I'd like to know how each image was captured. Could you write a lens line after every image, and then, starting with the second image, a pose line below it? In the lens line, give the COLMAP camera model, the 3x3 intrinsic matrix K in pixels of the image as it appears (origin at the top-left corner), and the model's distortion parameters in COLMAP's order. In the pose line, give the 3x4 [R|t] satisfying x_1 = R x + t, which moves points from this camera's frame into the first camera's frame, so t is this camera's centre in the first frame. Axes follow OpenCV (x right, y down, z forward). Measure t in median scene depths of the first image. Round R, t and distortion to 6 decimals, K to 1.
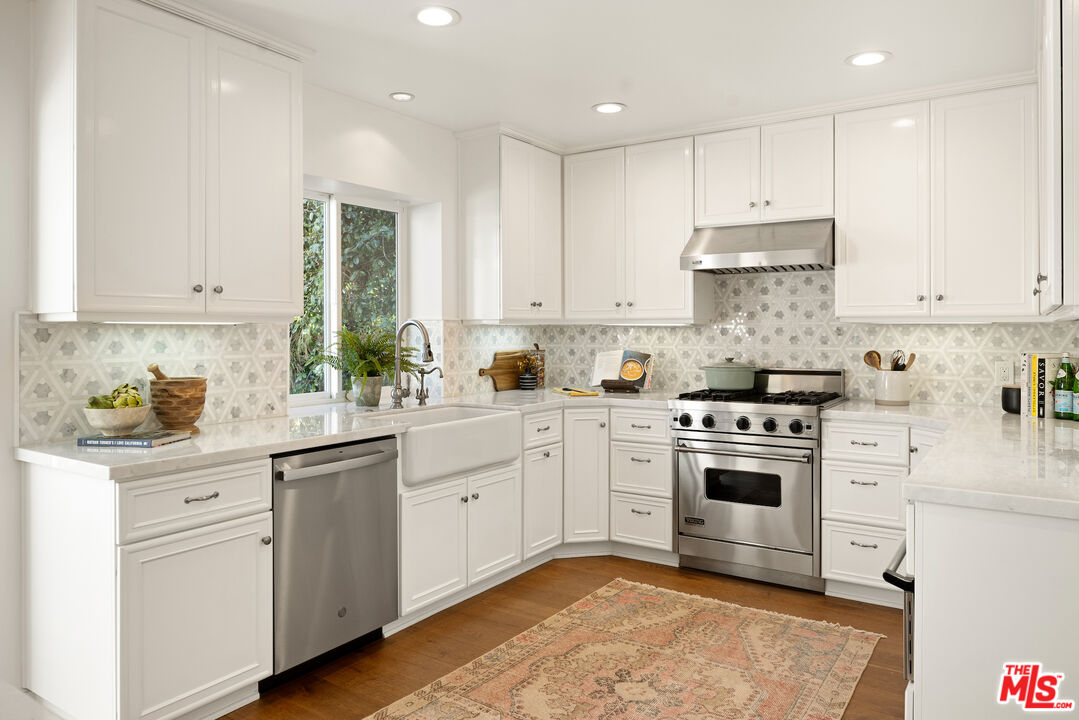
lens RADIAL K [[736.3, 0, 537.0], [0, 736.3, 328.7], [0, 0, 1]] dist [-0.007455, 0.000481]
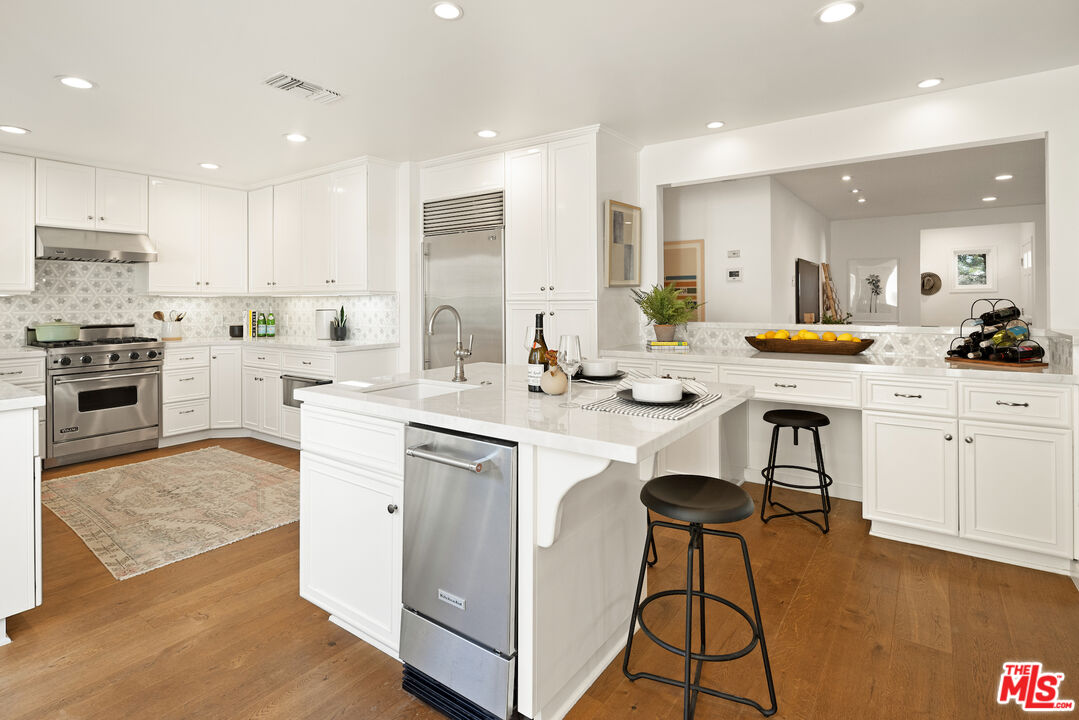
lens RADIAL K [[539.1, 0, 545.2], [0, 539.1, 300.1], [0, 0, 1]] dist [-0.002340, -0.001618]
pose [[0.021035, 0.002748, 0.999775, -0.846877], [0.003705, 0.999989, -0.002826, 0.010190], [-0.999772, 0.003763, 0.021025, 0.032436]]
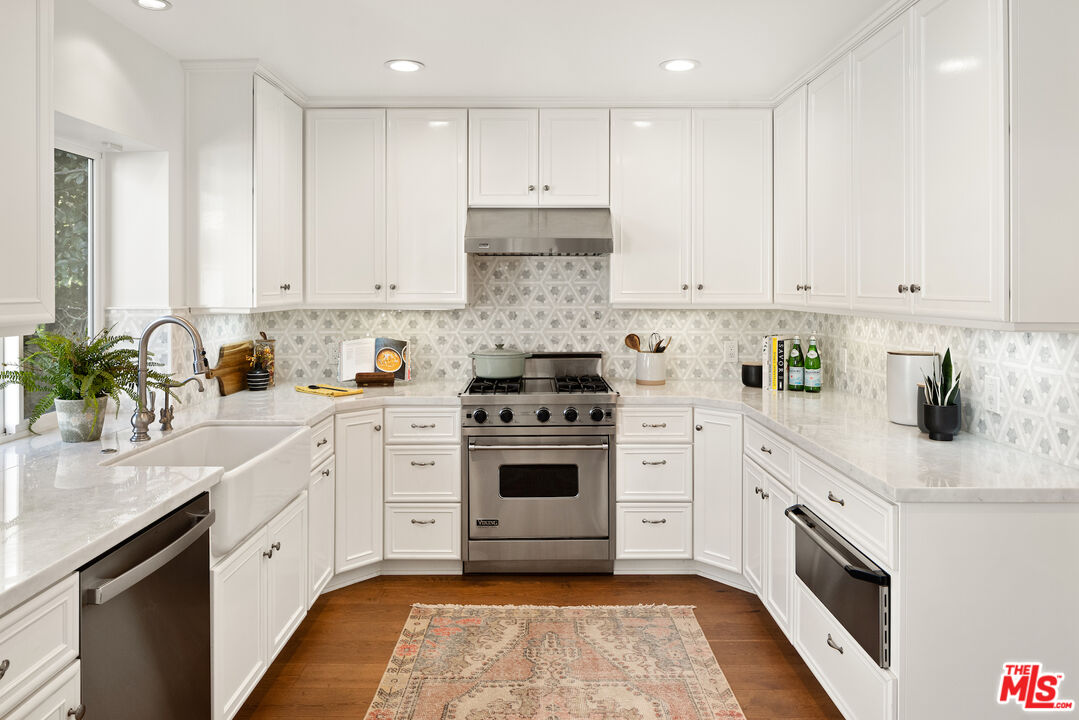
lens RADIAL K [[732.8, 0, 536.4], [0, 732.8, 284.2], [0, 0, 1]] dist [-0.006815, 0.000870]
pose [[0.831951, 0.002603, 0.554844, -0.255252], [-0.001328, 0.999995, -0.002701, -0.039964], [-0.554848, 0.001511, 0.831950, 0.194524]]
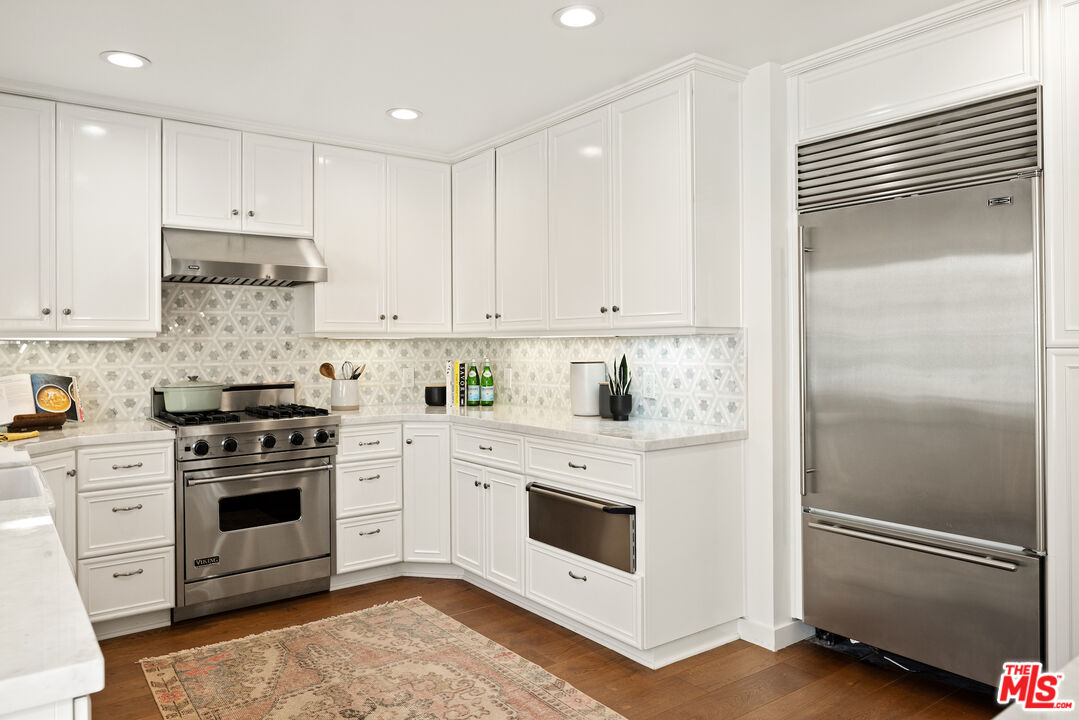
lens RADIAL K [[739.2, 0, 533.2], [0, 739.2, 339.3], [0, 0, 1]] dist [-0.002581, 0.000038]
pose [[0.337444, 0.003182, 0.941340, -0.496401], [0.005957, 0.999967, -0.005515, 0.002257], [-0.941327, 0.007469, 0.337414, 0.336120]]
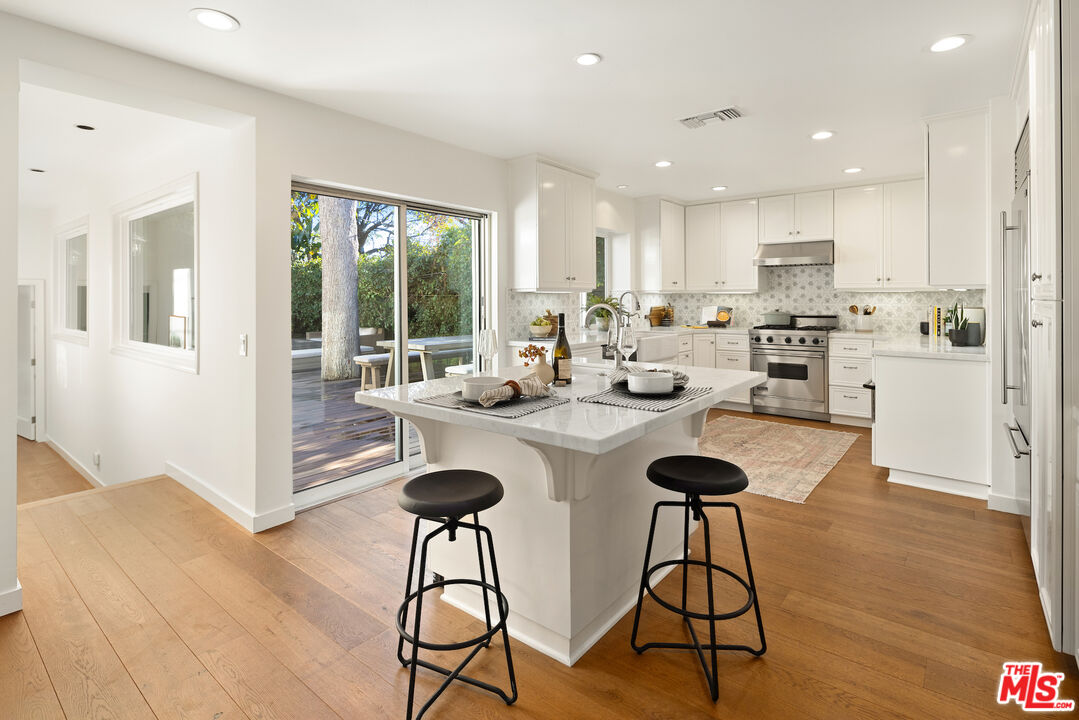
lens RADIAL K [[529.5, 0, 535.4], [0, 529.5, 296.0], [0, 0, 1]] dist [-0.001007, -0.000348]
pose [[0.995242, -0.002325, -0.097411, -0.275570], [0.002192, 0.999997, -0.001470, 0.004725], [0.097414, 0.001250, 0.995243, -0.539779]]
